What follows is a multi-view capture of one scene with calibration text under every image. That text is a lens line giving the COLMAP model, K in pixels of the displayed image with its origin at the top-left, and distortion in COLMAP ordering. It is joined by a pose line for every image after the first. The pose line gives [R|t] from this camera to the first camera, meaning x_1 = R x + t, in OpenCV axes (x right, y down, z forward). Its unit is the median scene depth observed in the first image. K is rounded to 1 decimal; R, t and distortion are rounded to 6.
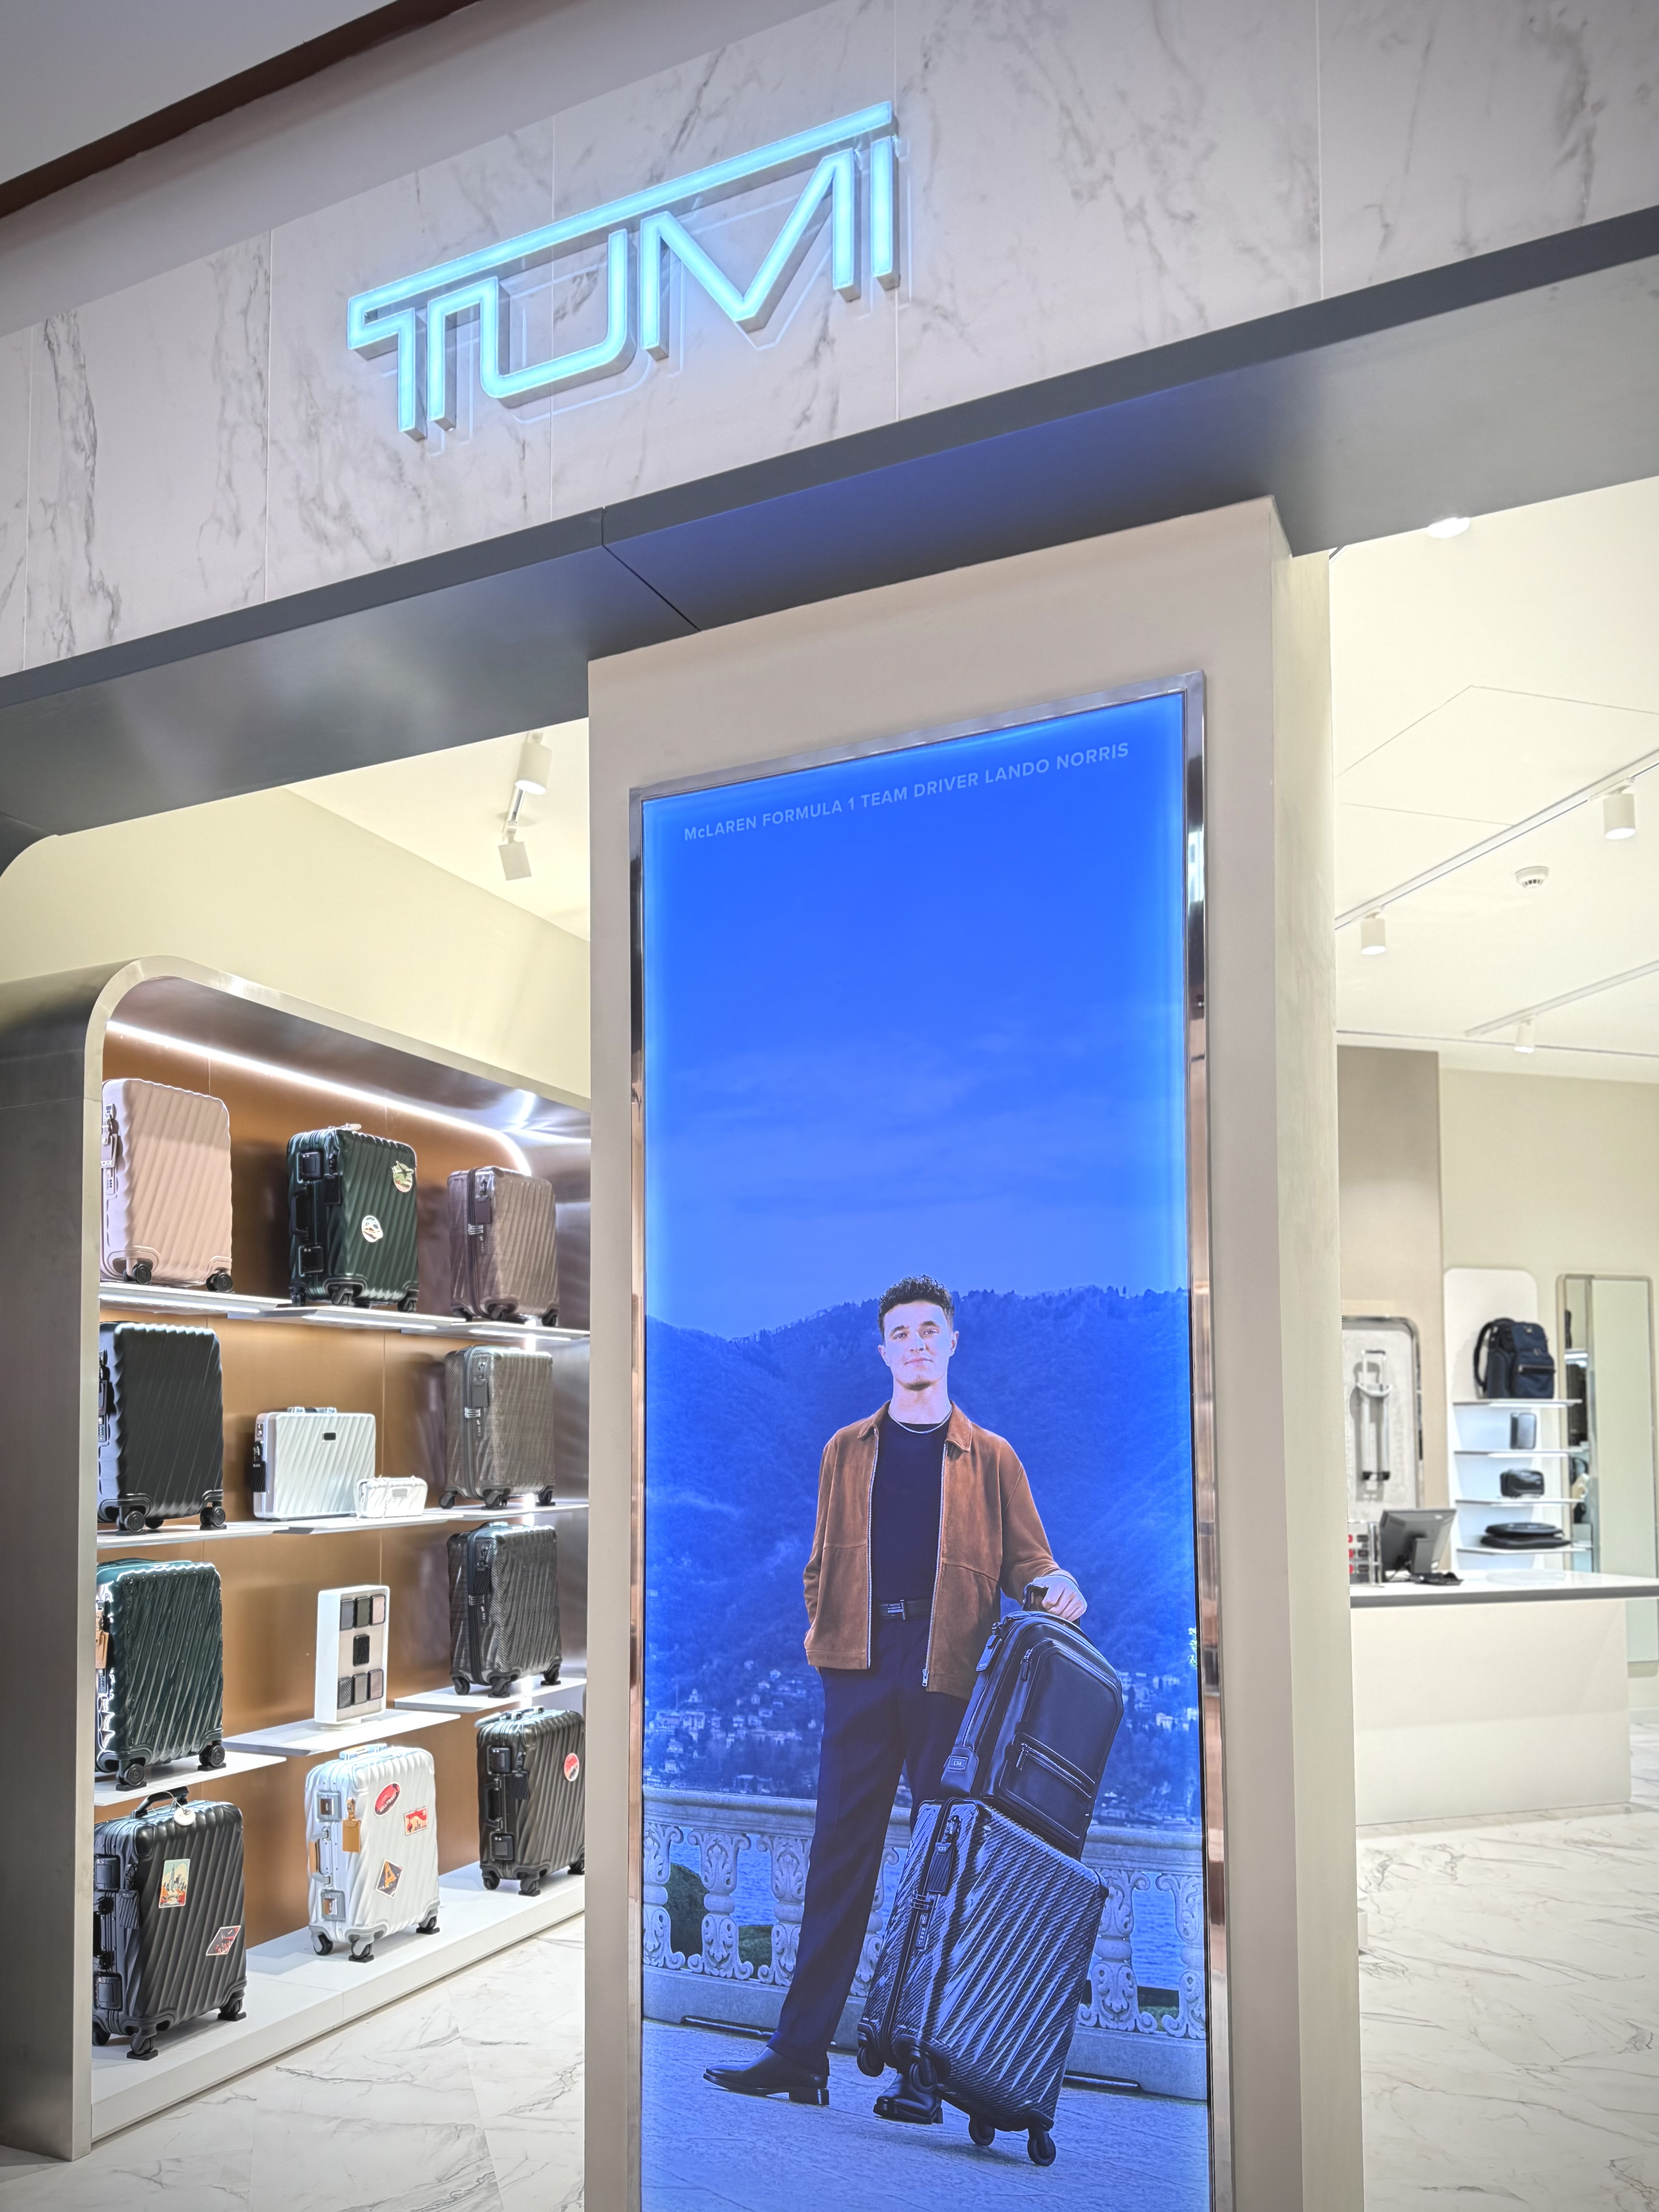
lens RADIAL K [[1647.7, 0, 824.9], [0, 1647.7, 1345.8], [0, 0, 1]] dist [0.008062, 0.000891]
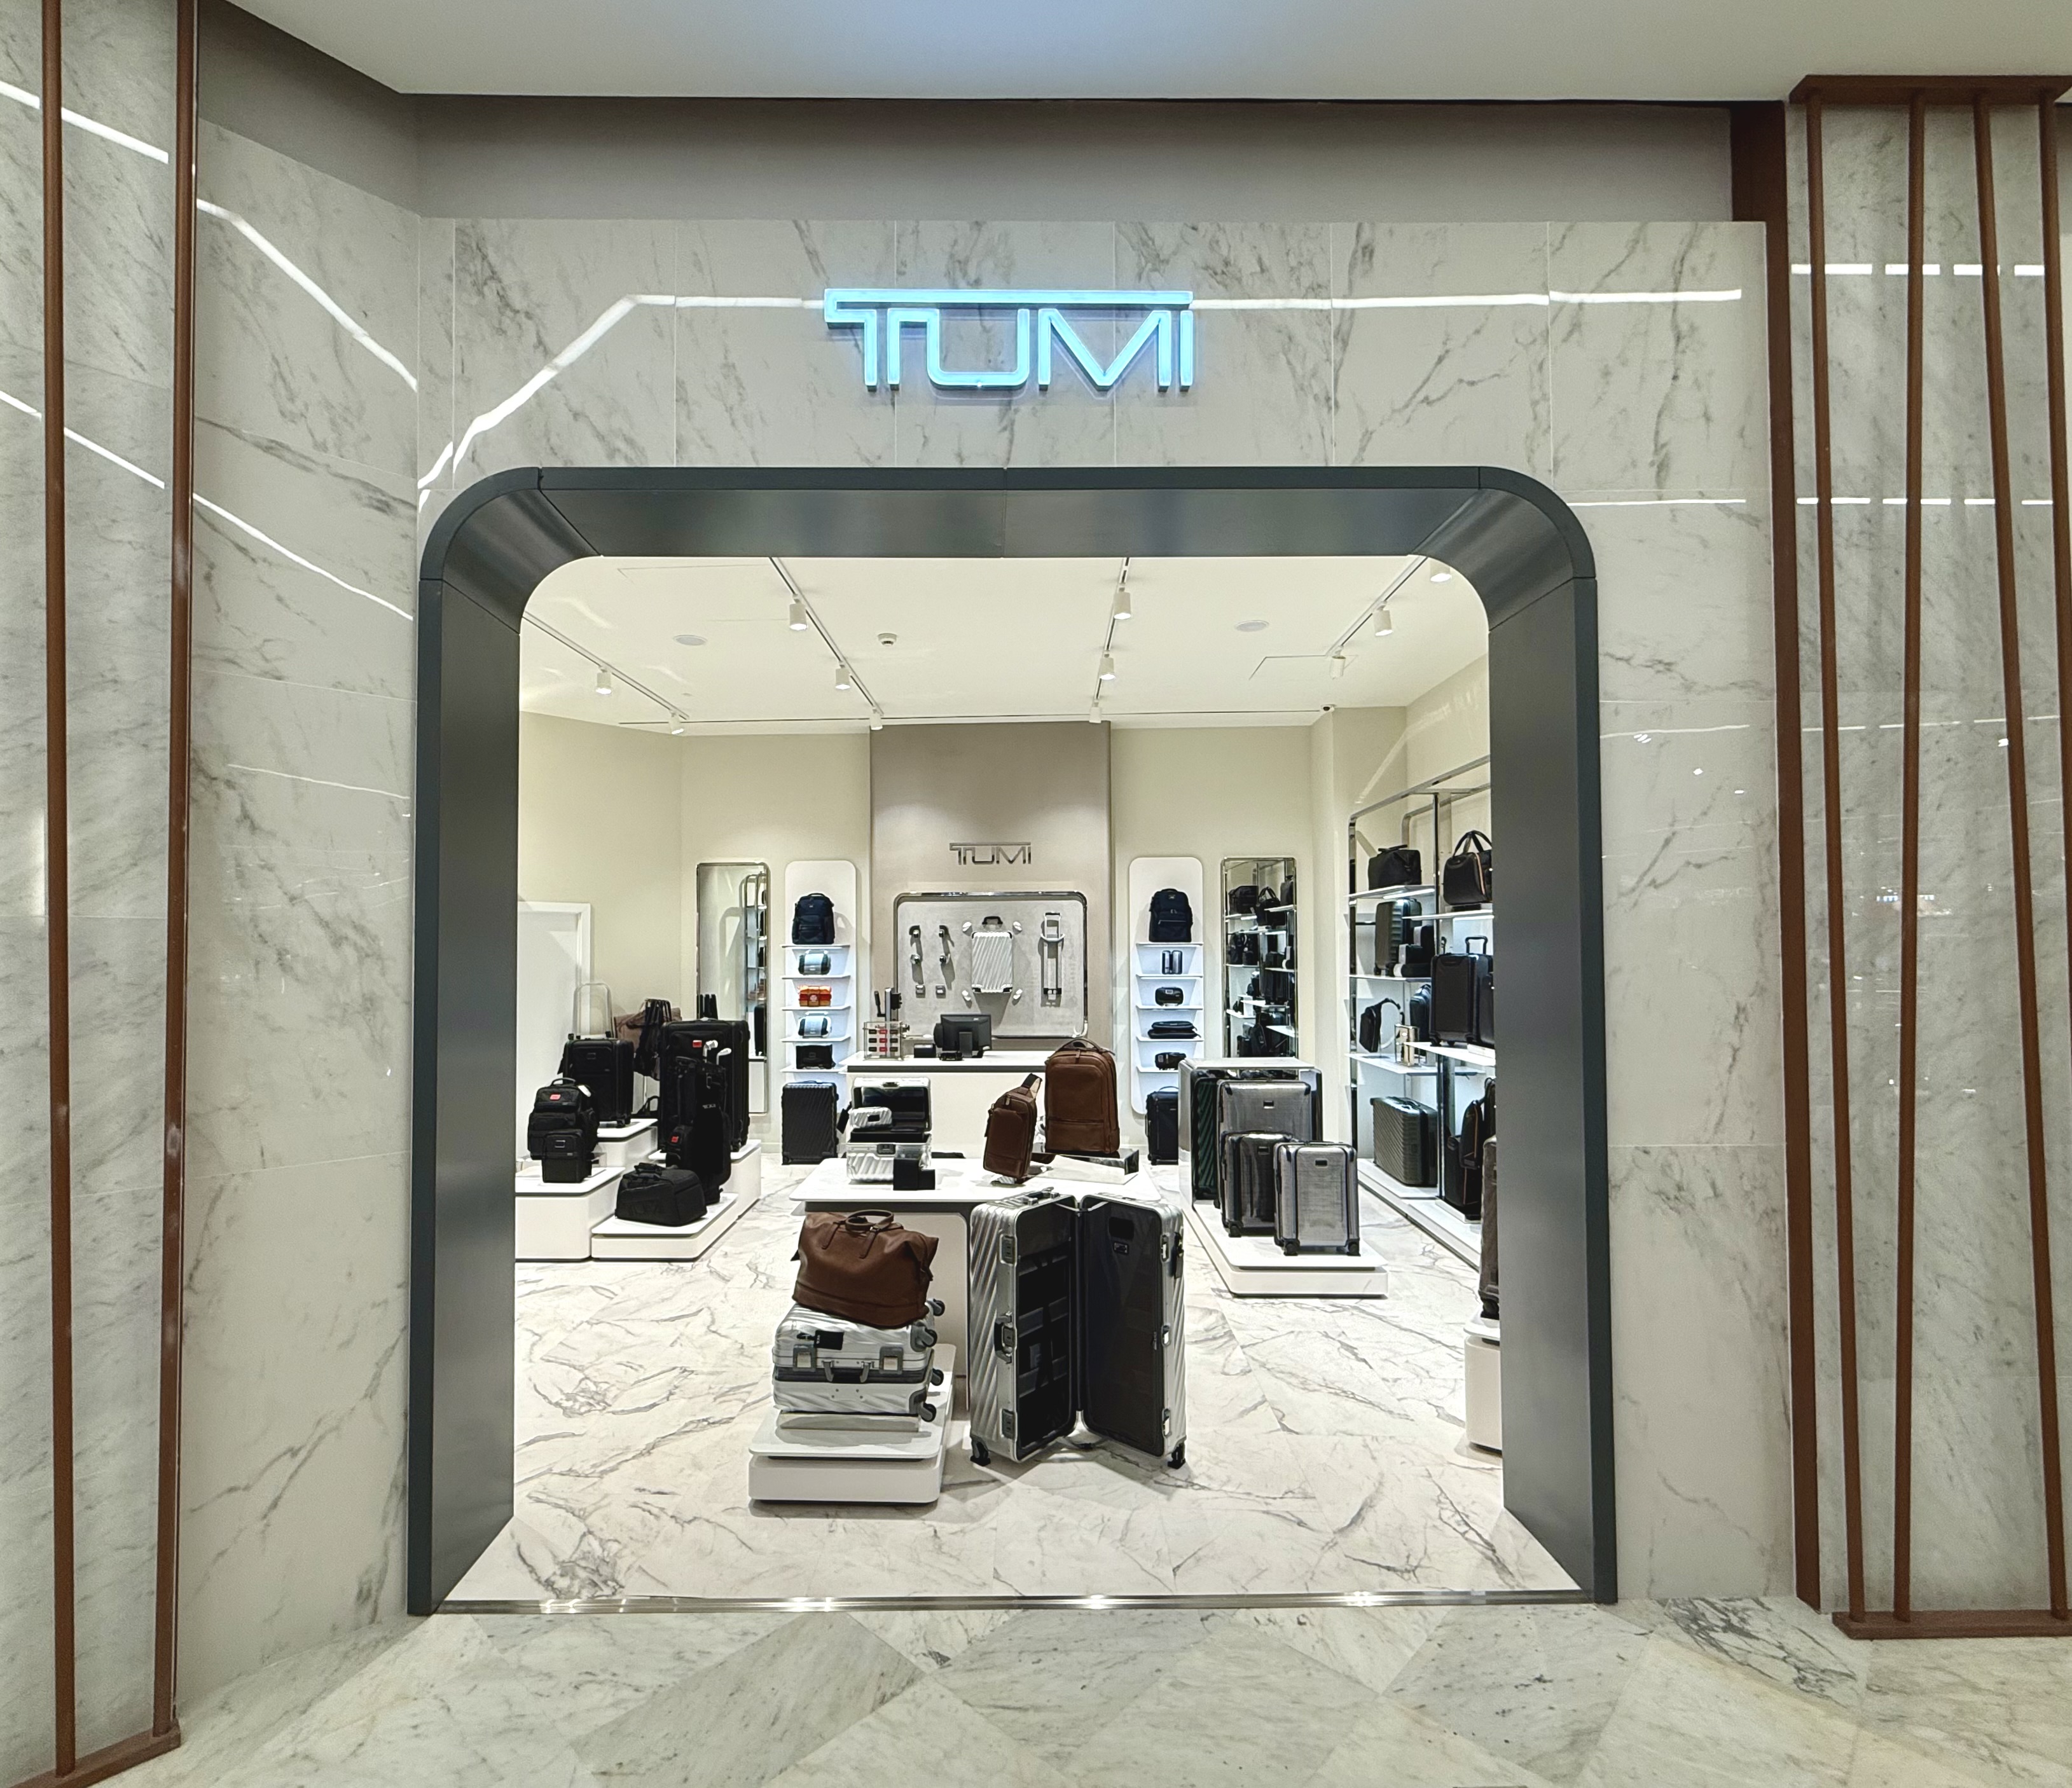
lens RADIAL K [[1031.7, 0, 1001.0], [0, 1031.7, 924.0], [0, 0, 1]] dist [0.005511, -0.005714]
pose [[0.939883, -0.007229, -0.341421, 1.076238], [0.020254, 0.999196, 0.034601, -0.038843], [0.340897, -0.039436, 0.939273, 0.061985]]
